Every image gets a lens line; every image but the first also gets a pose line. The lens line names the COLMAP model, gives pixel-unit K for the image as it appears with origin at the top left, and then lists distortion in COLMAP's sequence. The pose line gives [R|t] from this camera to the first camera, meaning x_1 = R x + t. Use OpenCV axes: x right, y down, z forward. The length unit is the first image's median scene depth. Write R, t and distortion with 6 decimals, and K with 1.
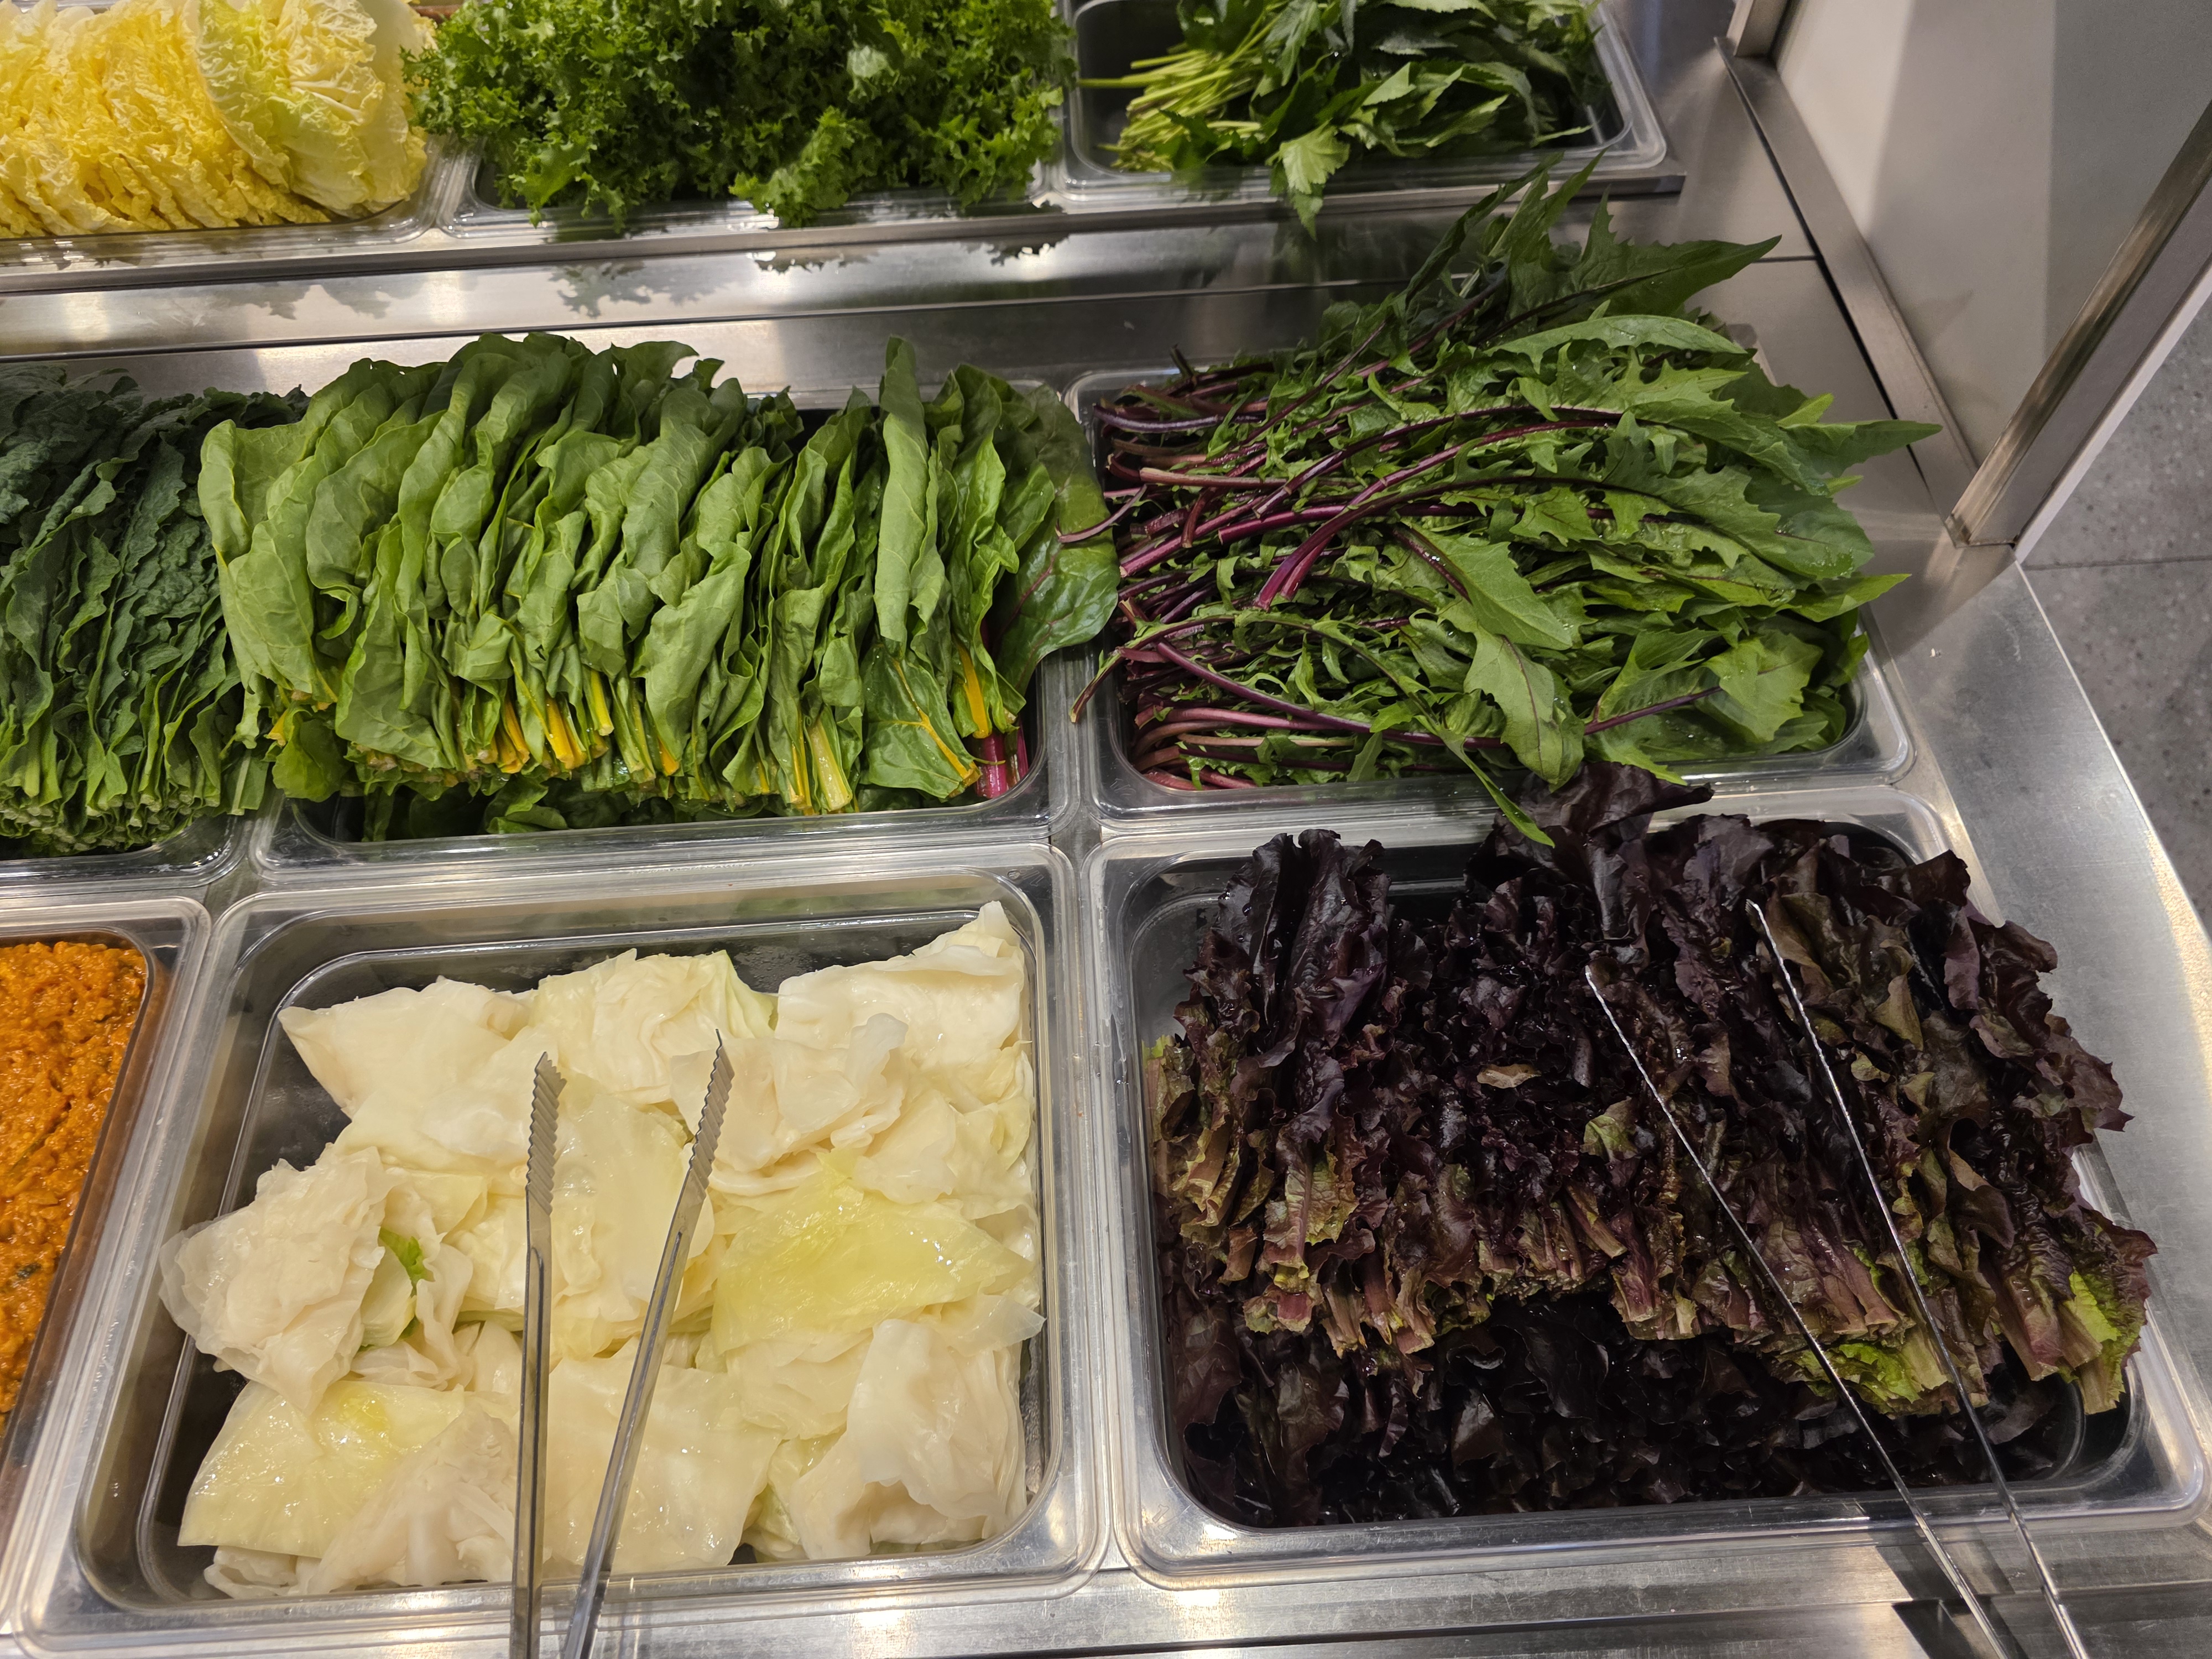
lens RADIAL K [[1507.1, 0, 1105.5], [0, 1507.1, 826.4], [0, 0, 1]] dist [0.012753, -0.009367]
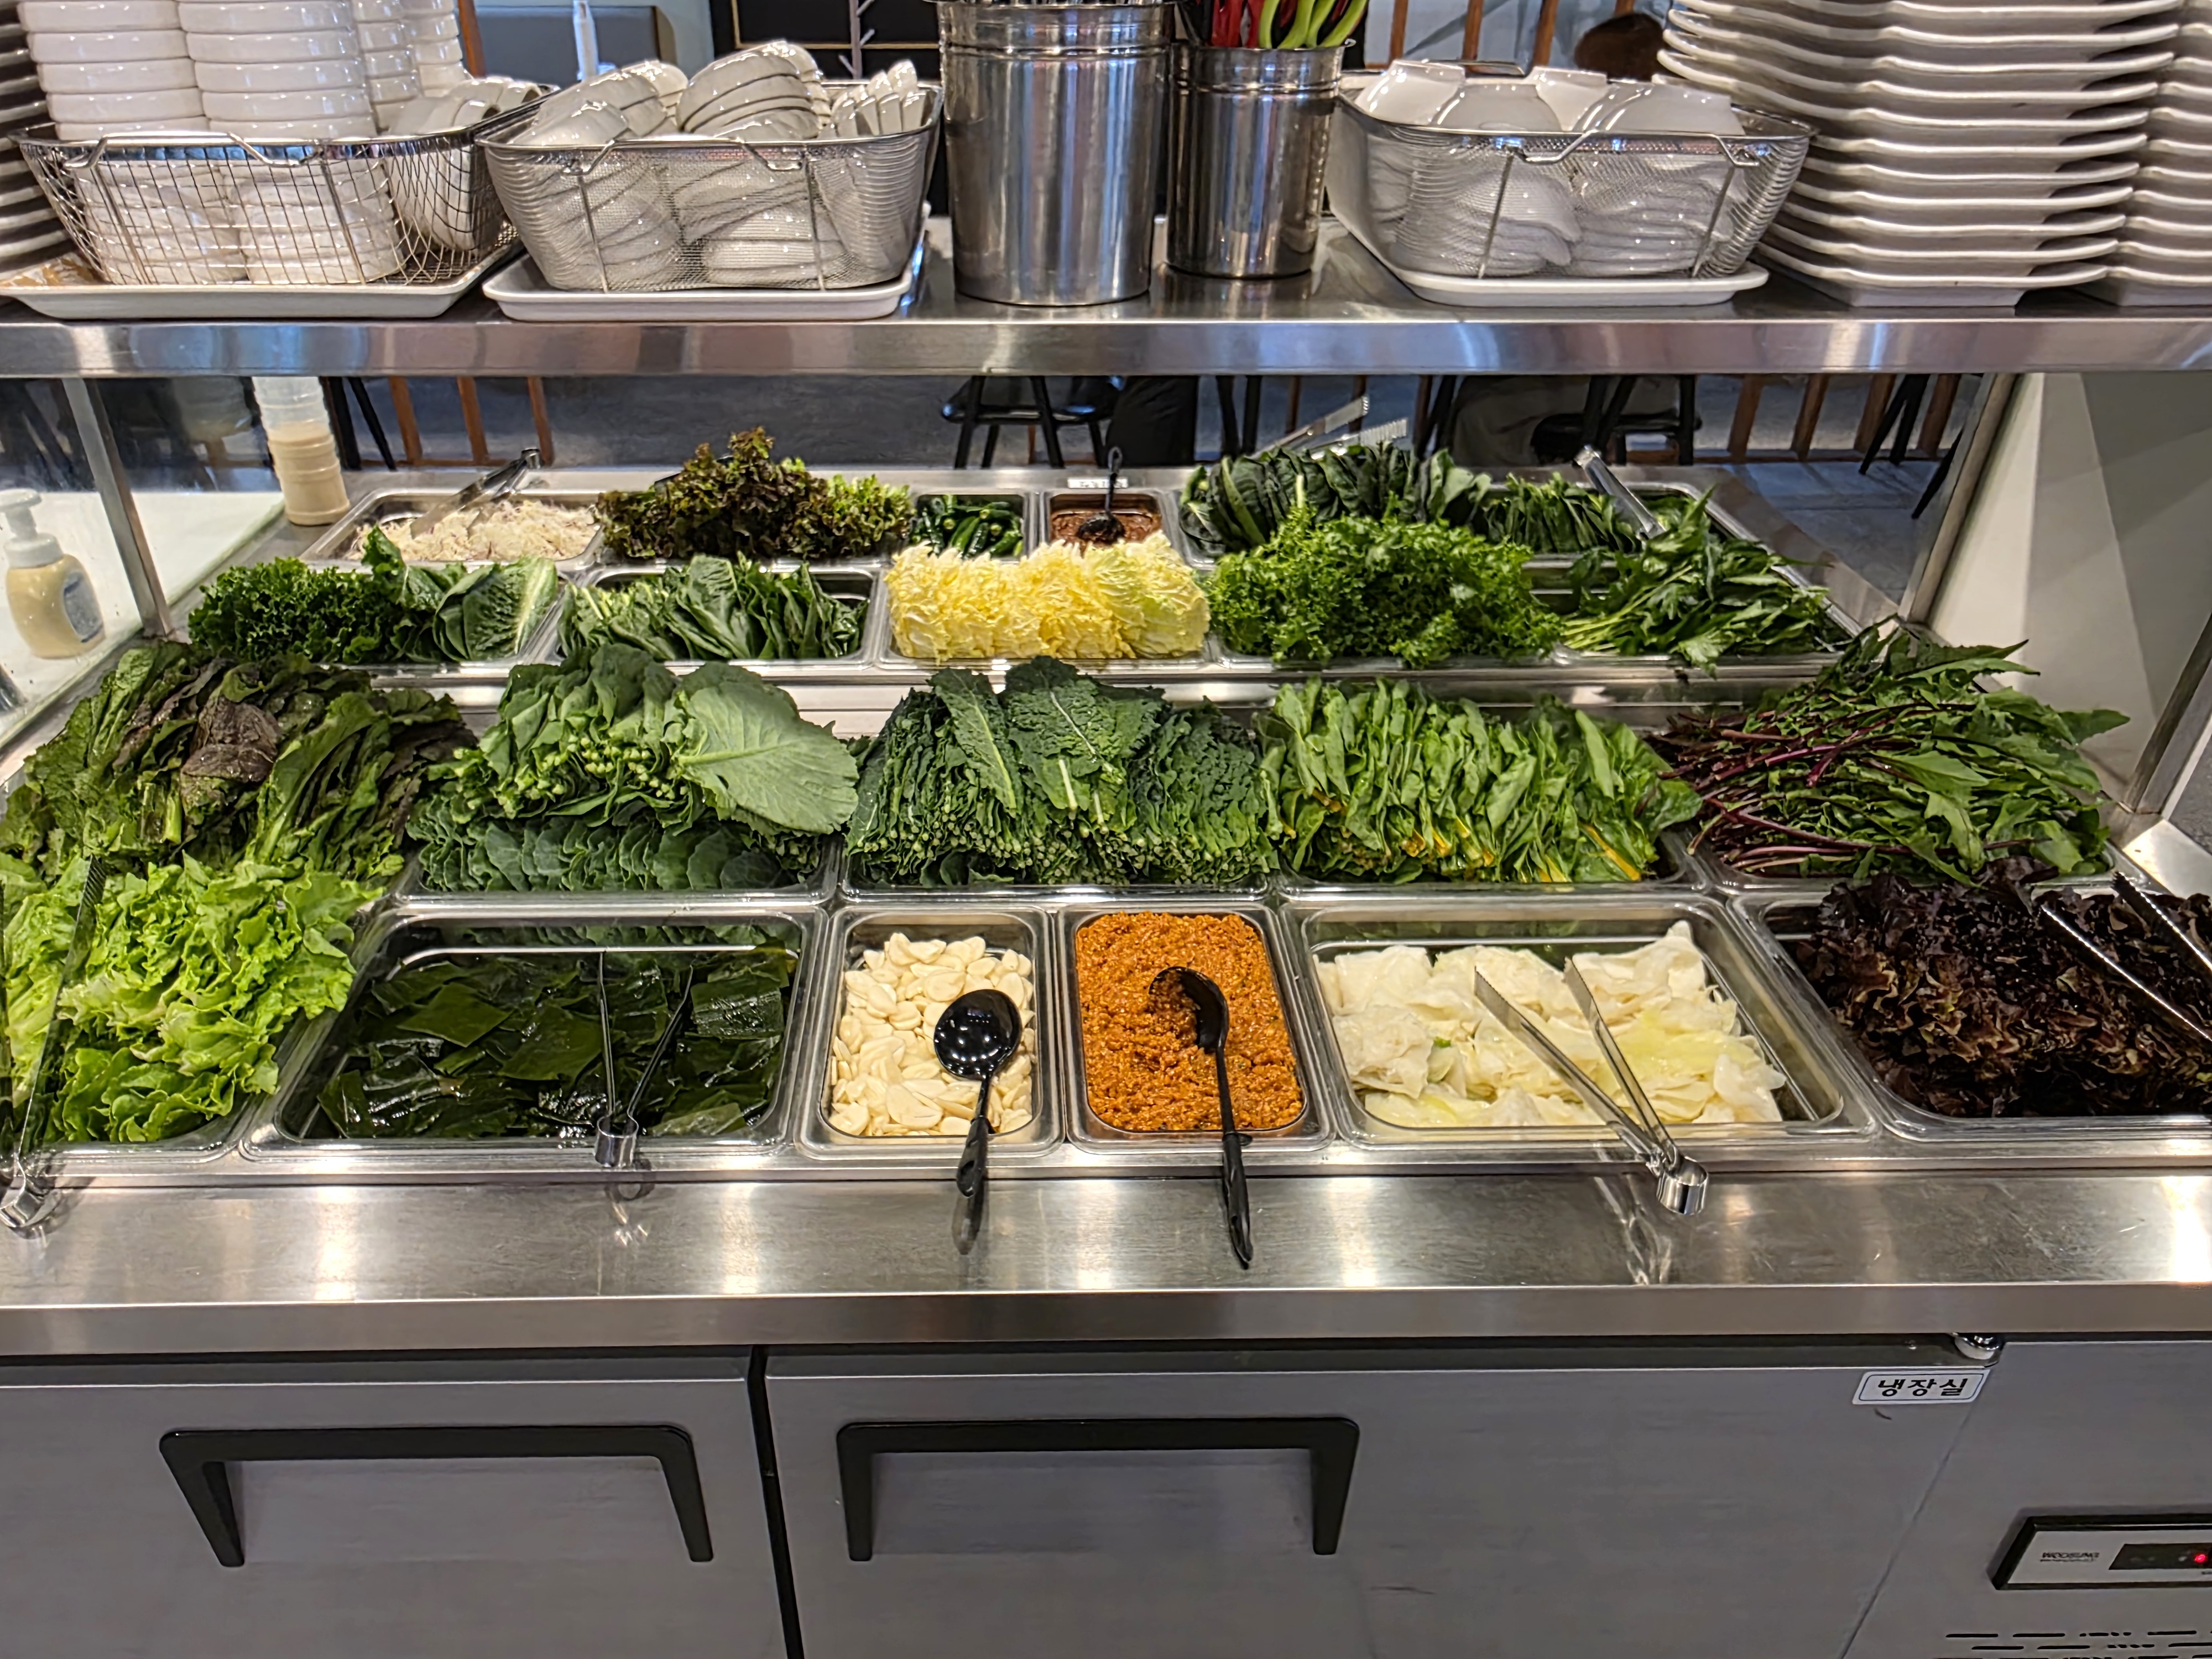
lens RADIAL K [[1357.8, 0, 1107.8], [0, 1357.8, 833.8], [0, 0, 1]] dist [-0.006249, -0.002304]
pose [[0.998212, 0.049553, -0.033440, -0.728033], [-0.058792, 0.915057, -0.399016, 0.658322], [0.010827, 0.400268, 0.916334, -0.613780]]
